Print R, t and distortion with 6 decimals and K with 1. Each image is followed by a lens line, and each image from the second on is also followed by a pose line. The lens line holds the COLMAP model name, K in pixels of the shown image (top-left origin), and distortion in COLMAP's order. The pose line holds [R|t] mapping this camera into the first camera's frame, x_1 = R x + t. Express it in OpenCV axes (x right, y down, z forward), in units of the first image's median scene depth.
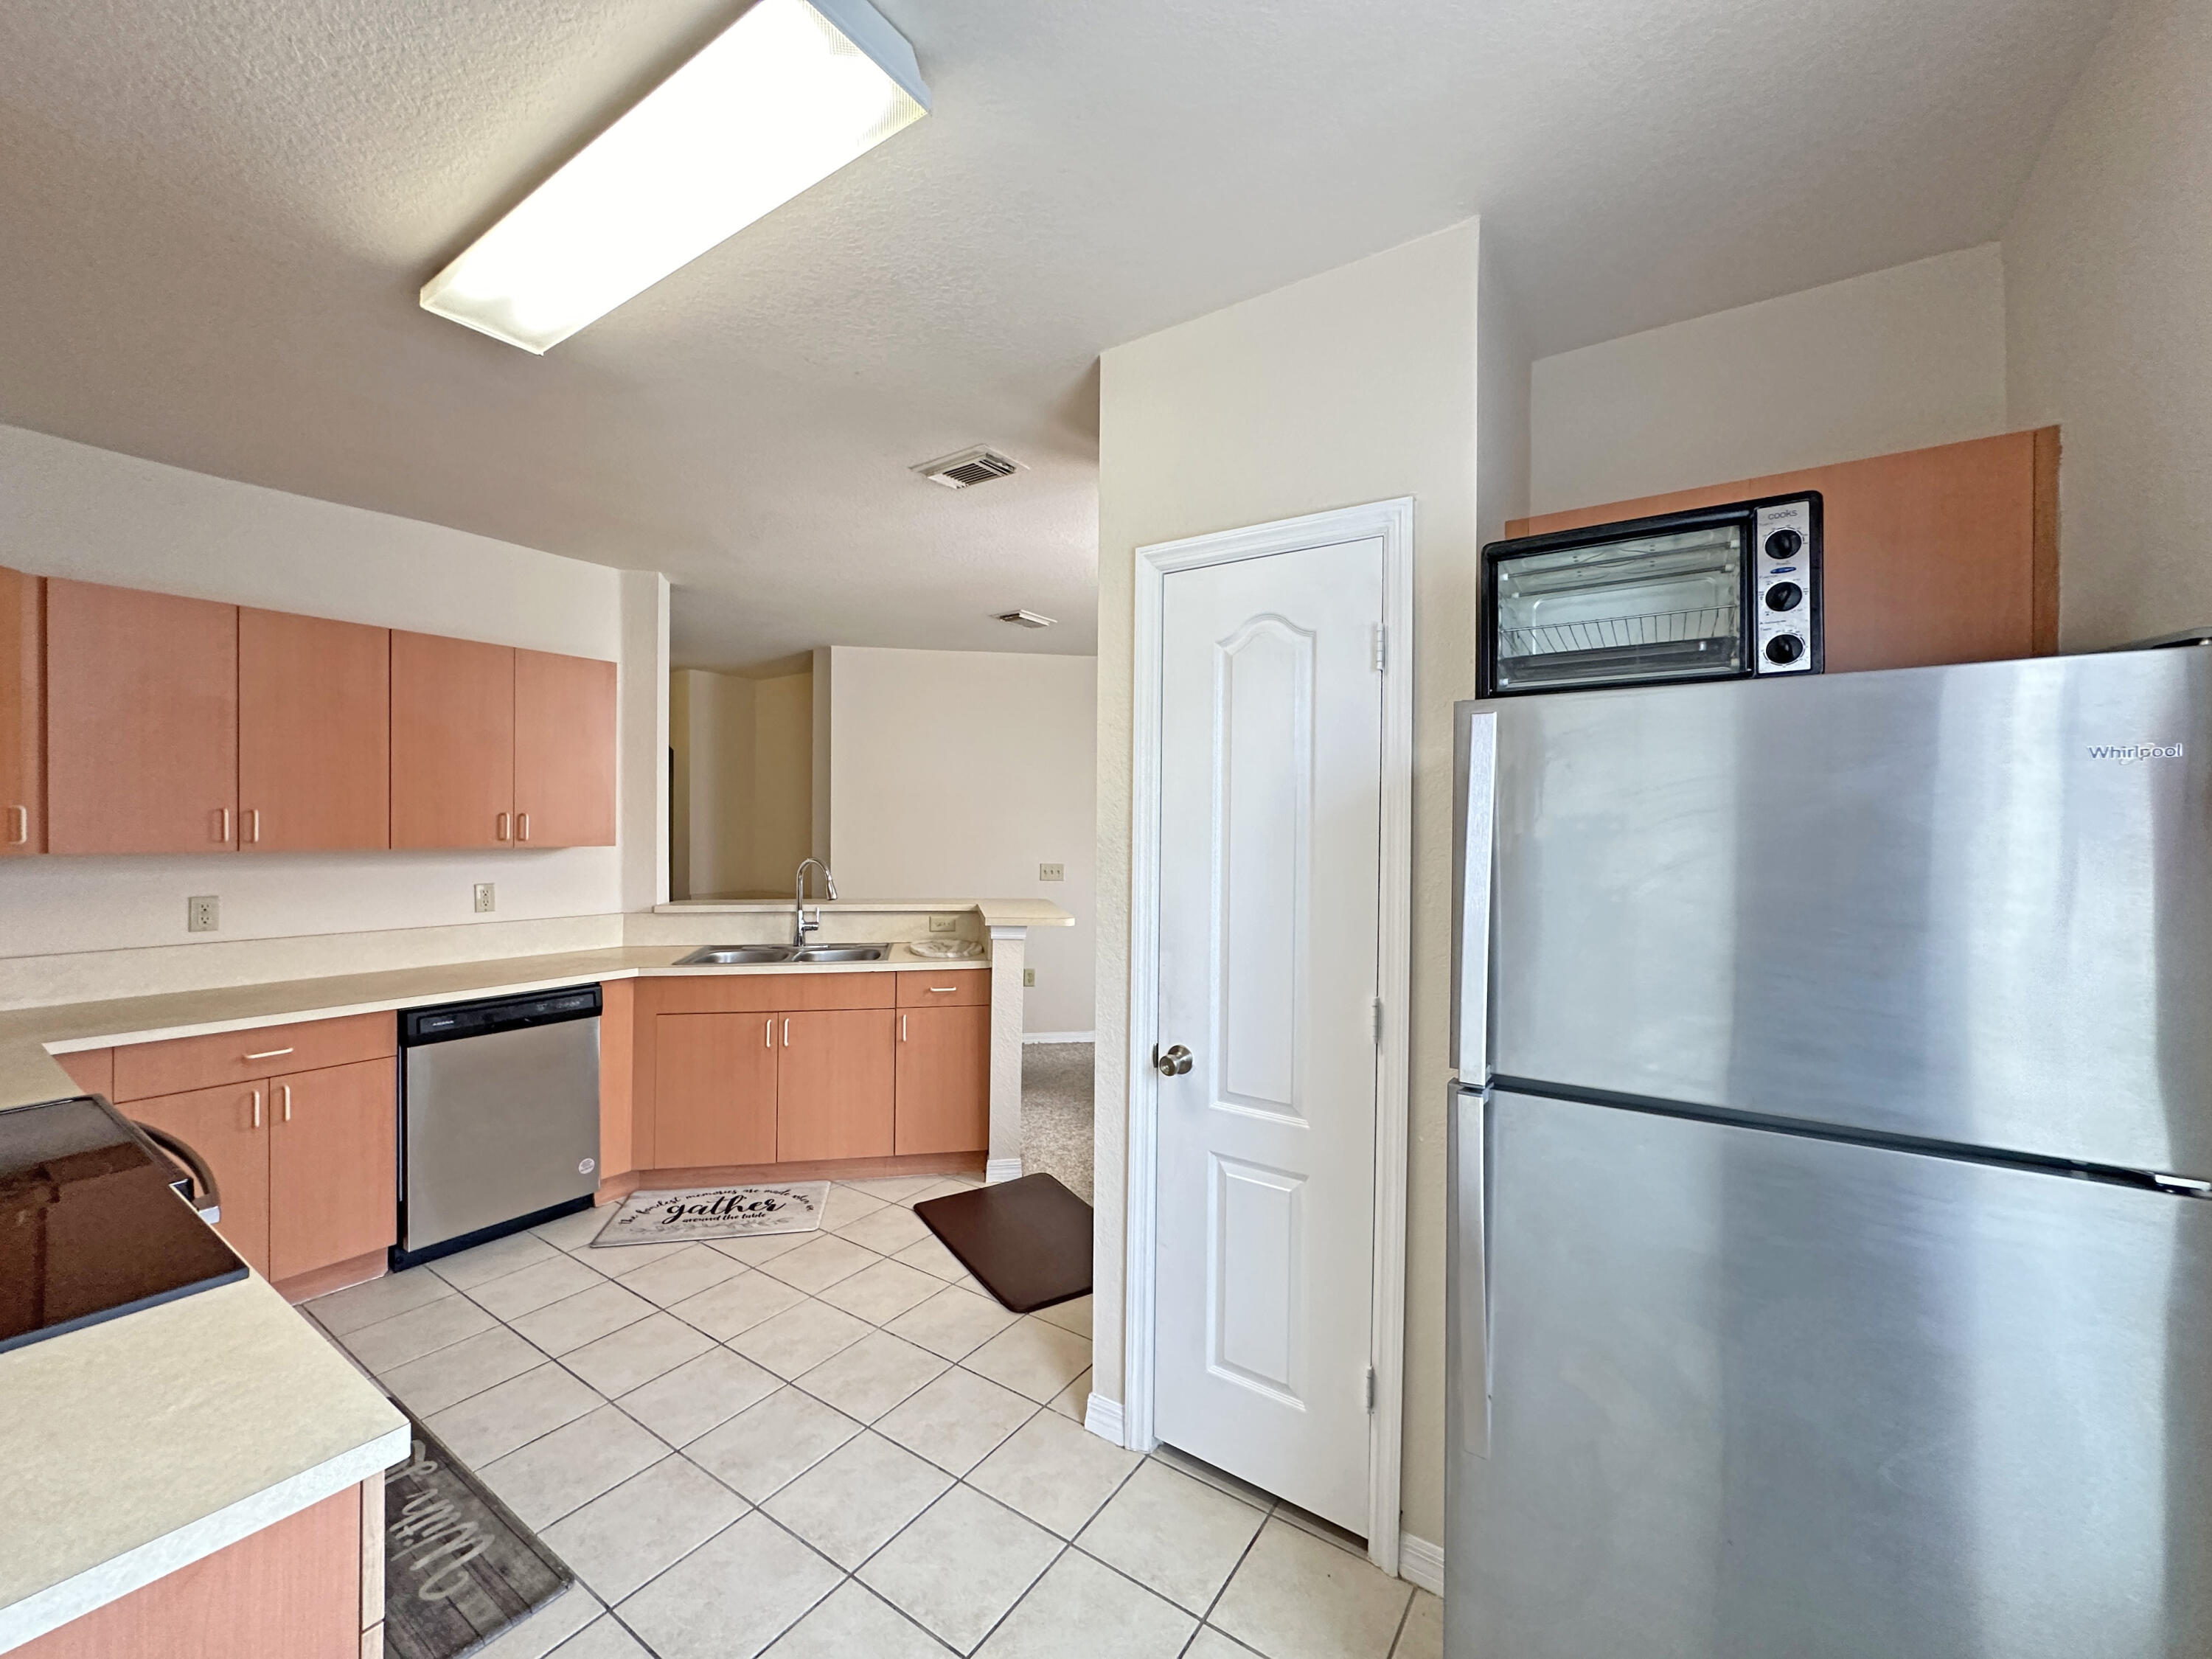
lens RADIAL K [[892.1, 0, 1109.3], [0, 892.1, 830.2], [0, 0, 1]] dist [-0.004409, 0.001207]
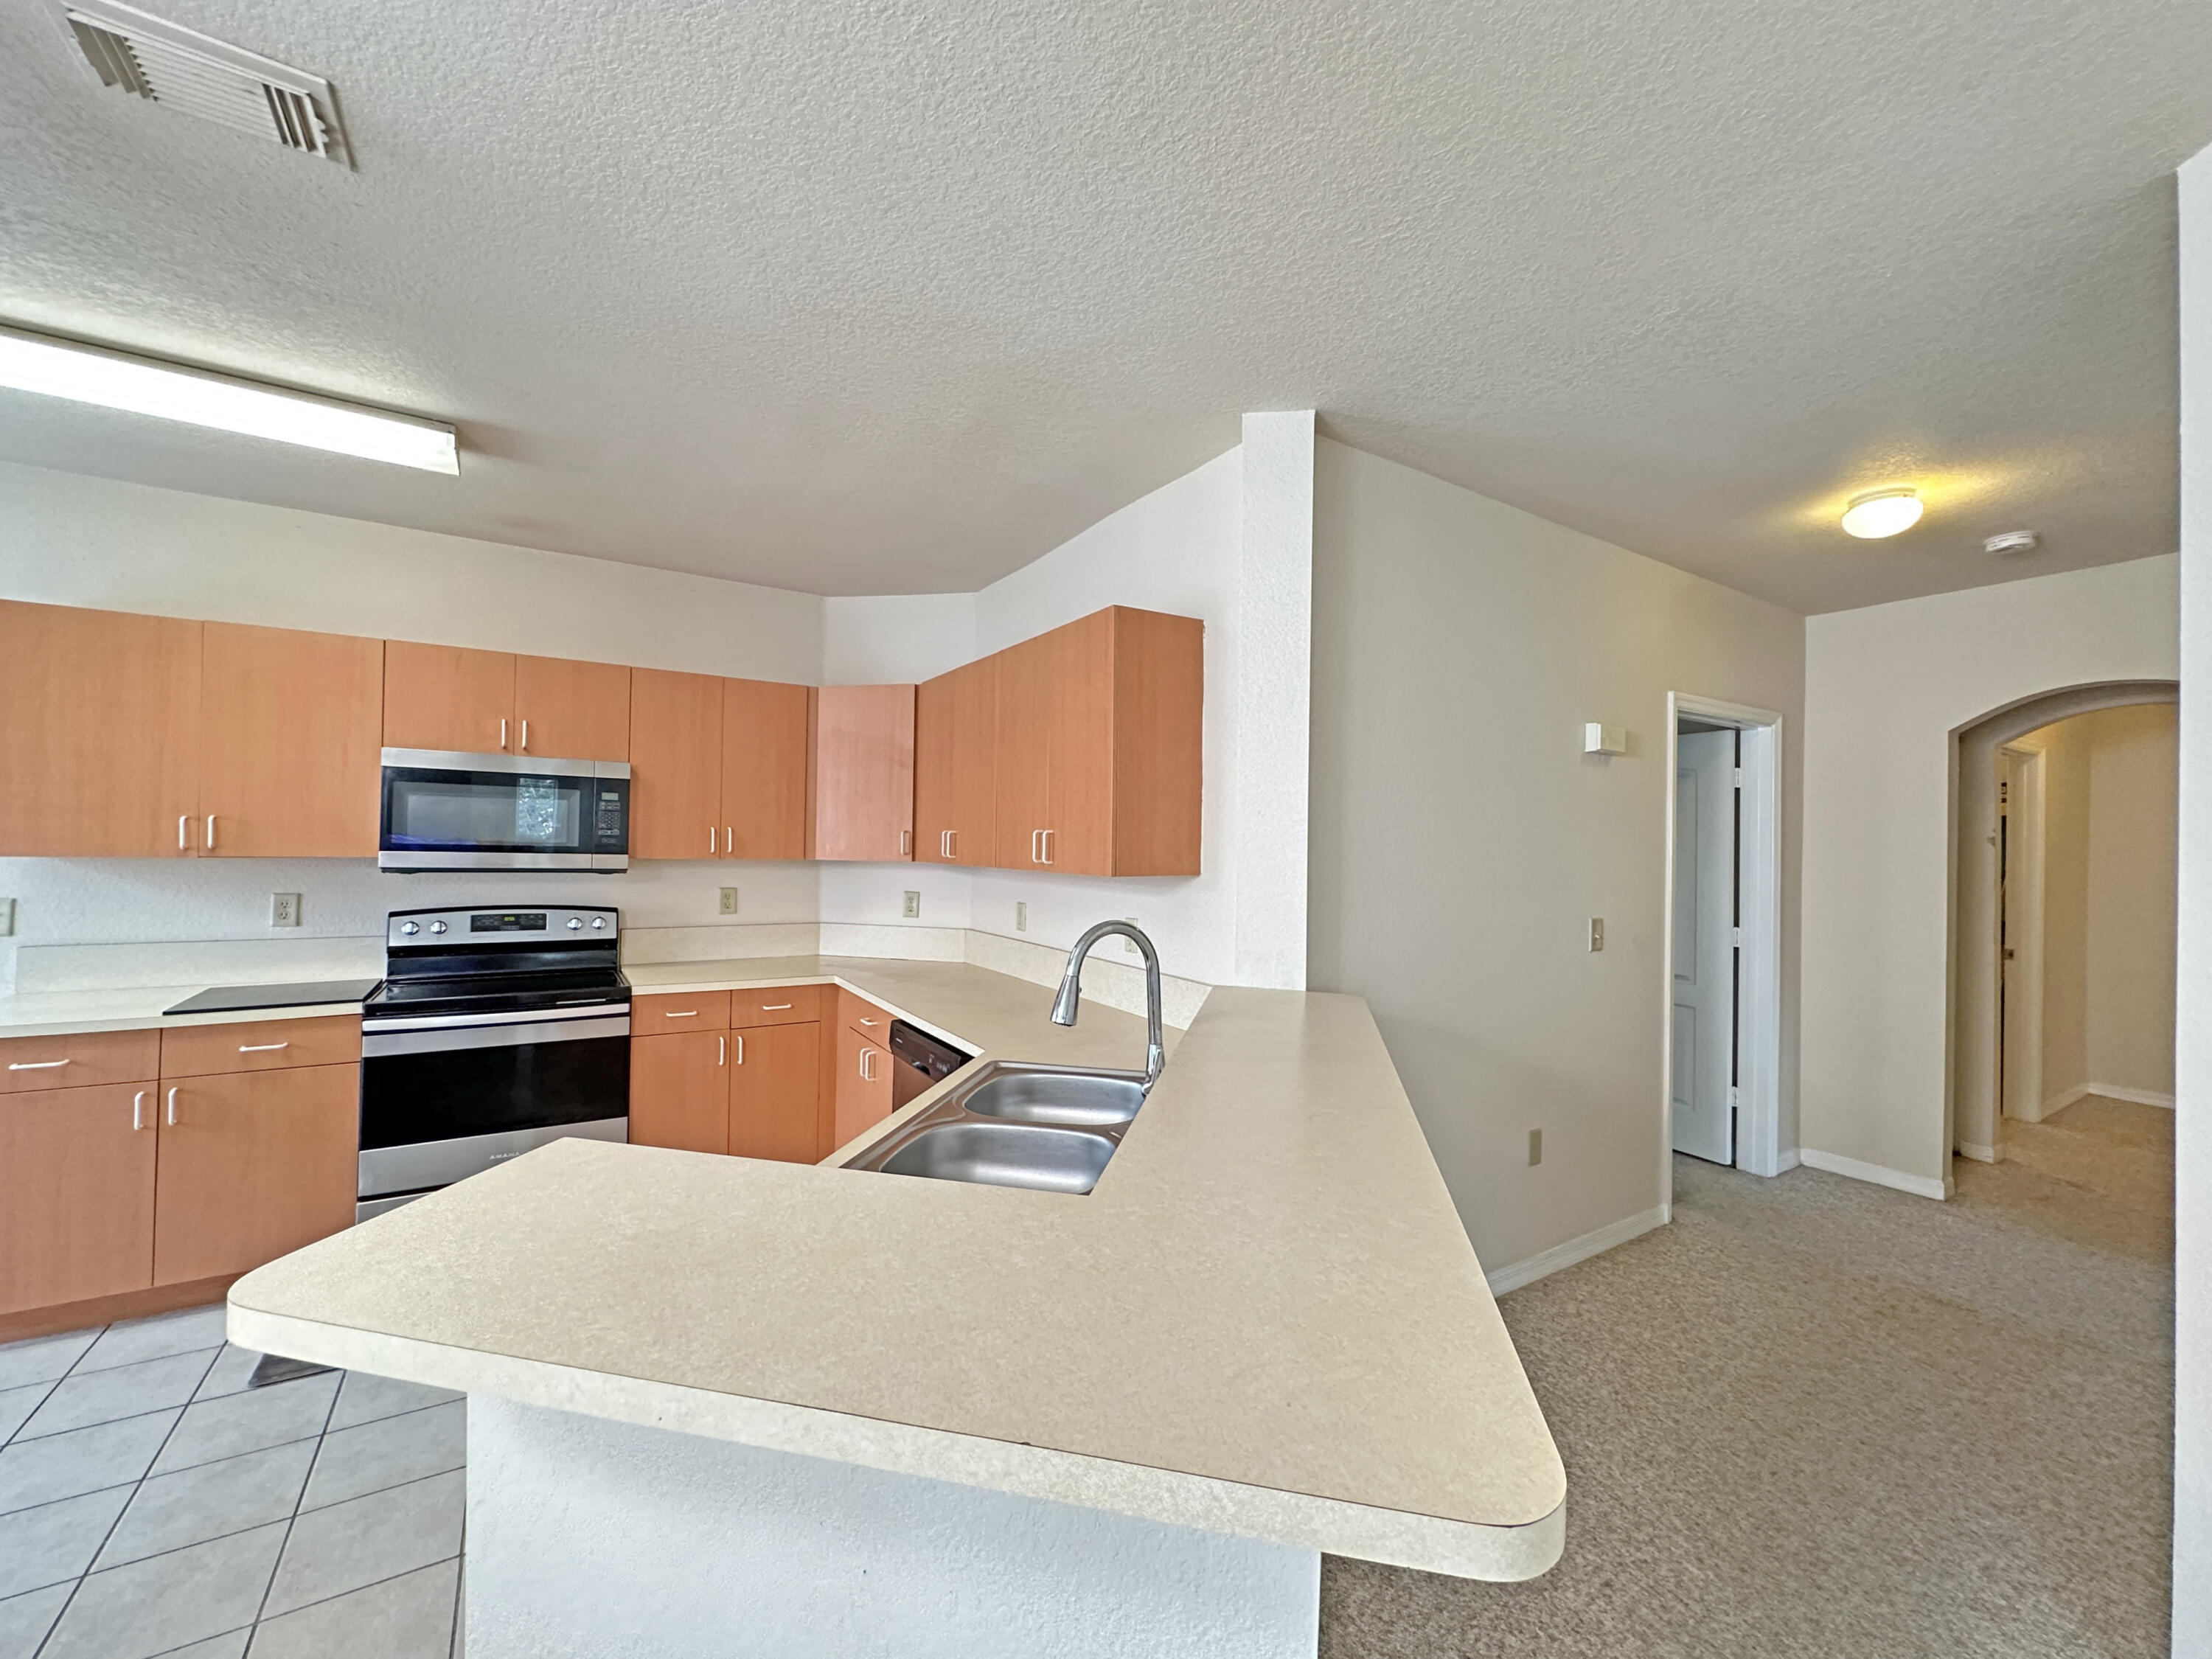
lens RADIAL K [[892.1, 0, 1107.5], [0, 892.1, 838.3], [0, 0, 1]] dist [-0.004409, 0.001207]
pose [[-0.398076, -0.019056, -0.917154, 0.083500], [-0.024338, 0.999652, -0.010207, -0.006054], [0.917029, 0.018259, -0.398401, 1.656647]]
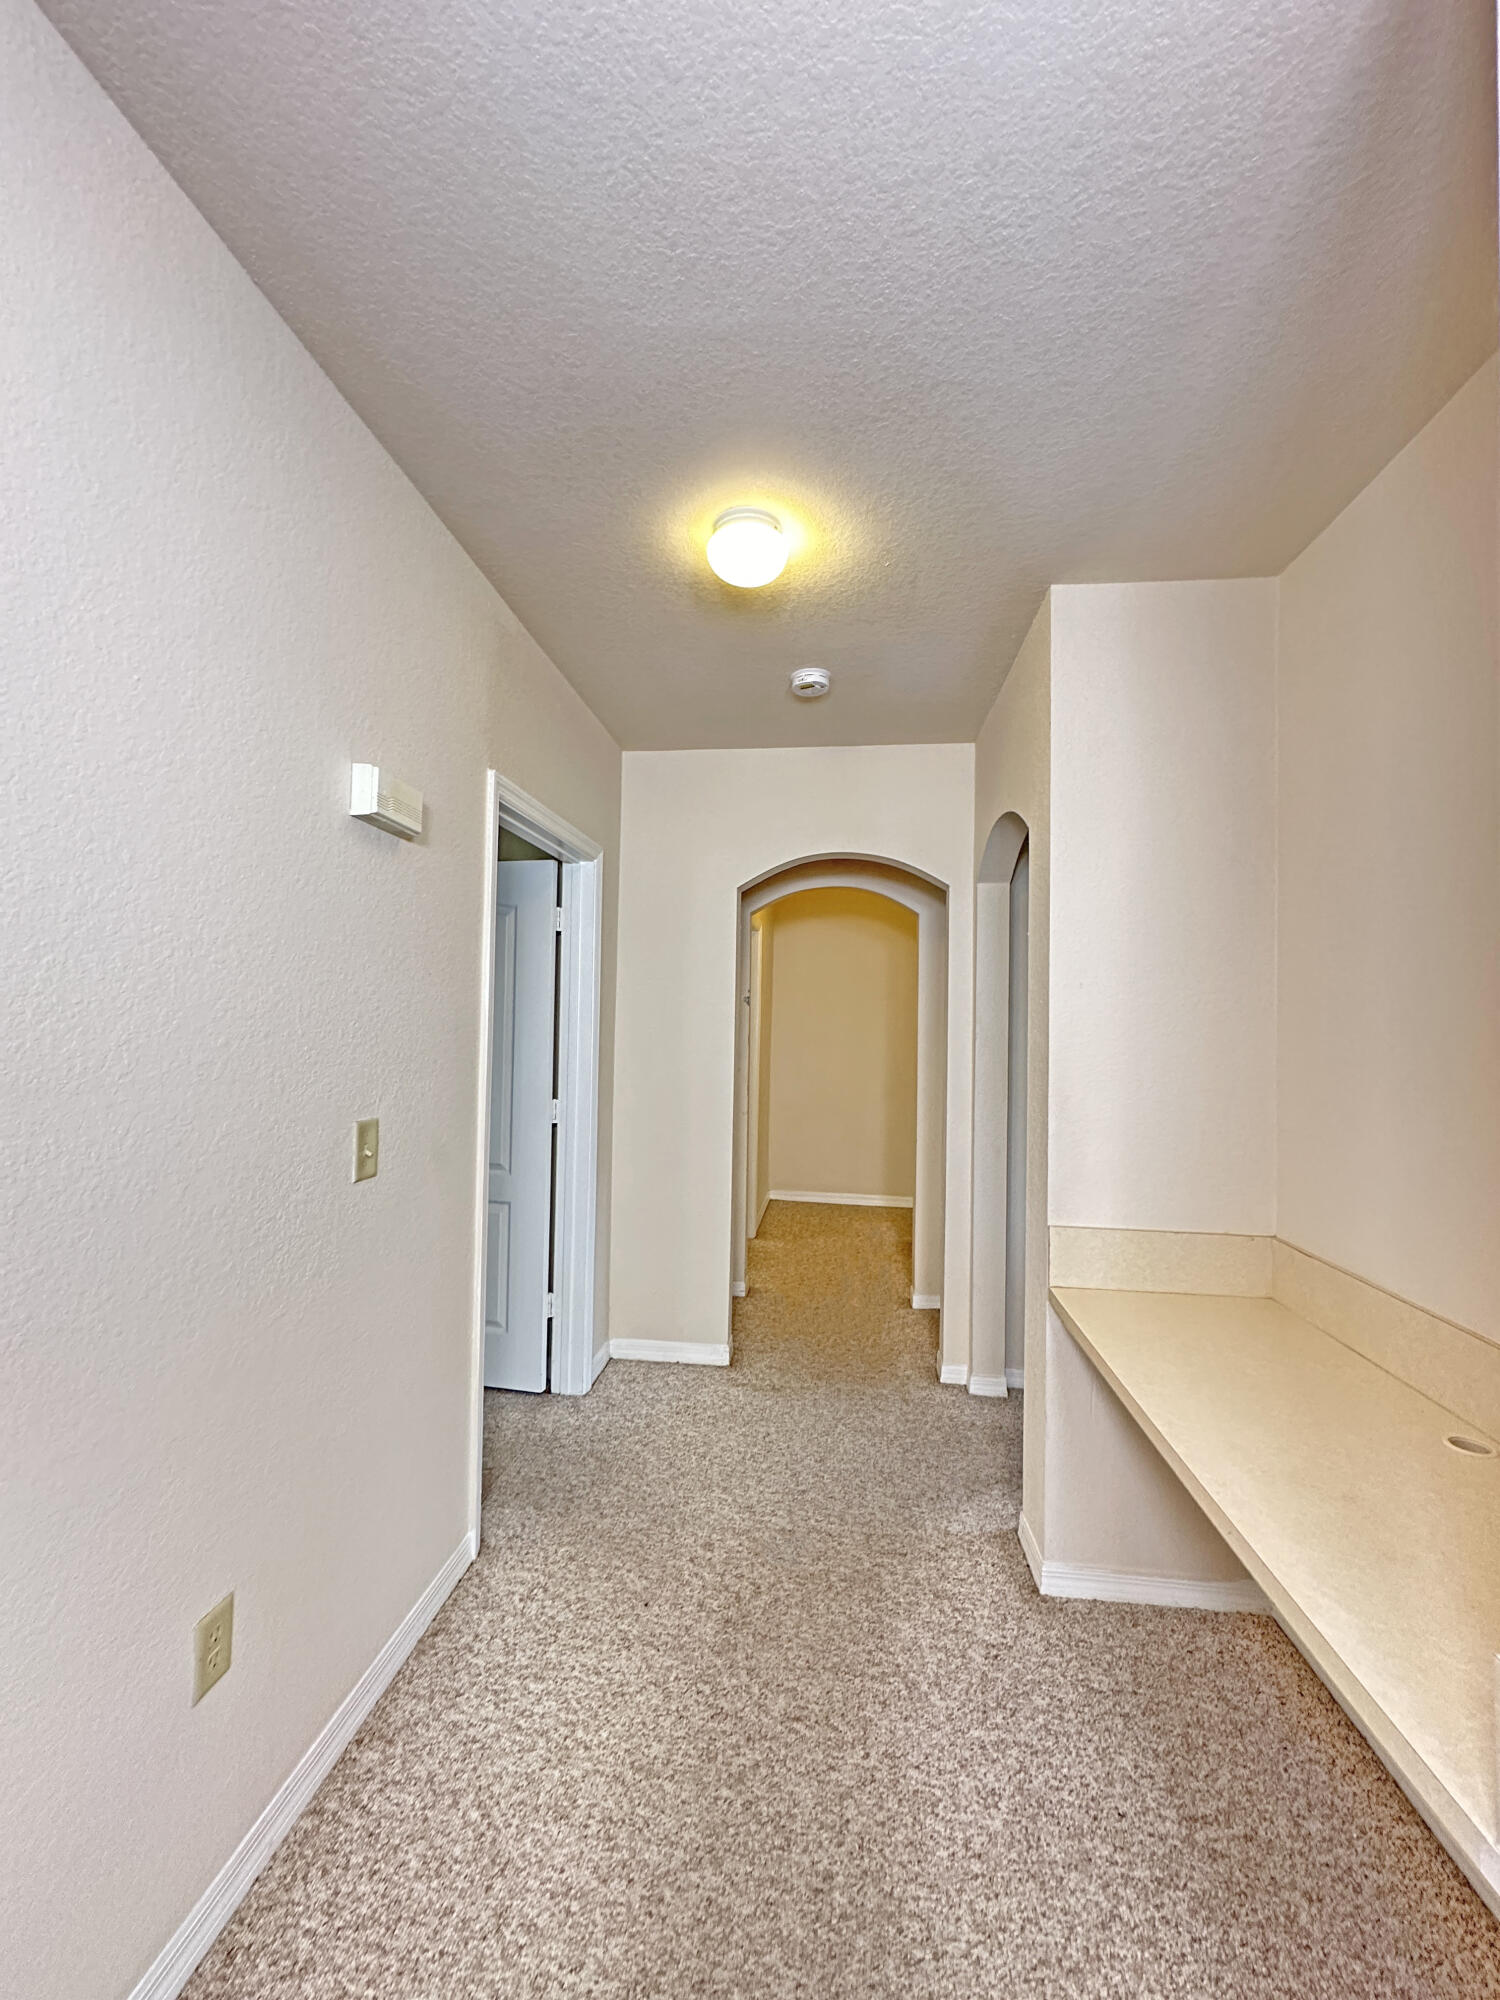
lens RADIAL K [[806.6, 0, 751.8], [0, 806.6, 996.5], [0, 0, 1]] dist [-0.004409, 0.001207]
pose [[0.457574, -0.028674, -0.888709, -0.590500], [-0.017497, 0.998996, -0.041241, 0.000209], [0.889000, 0.034421, 0.456613, 1.759378]]
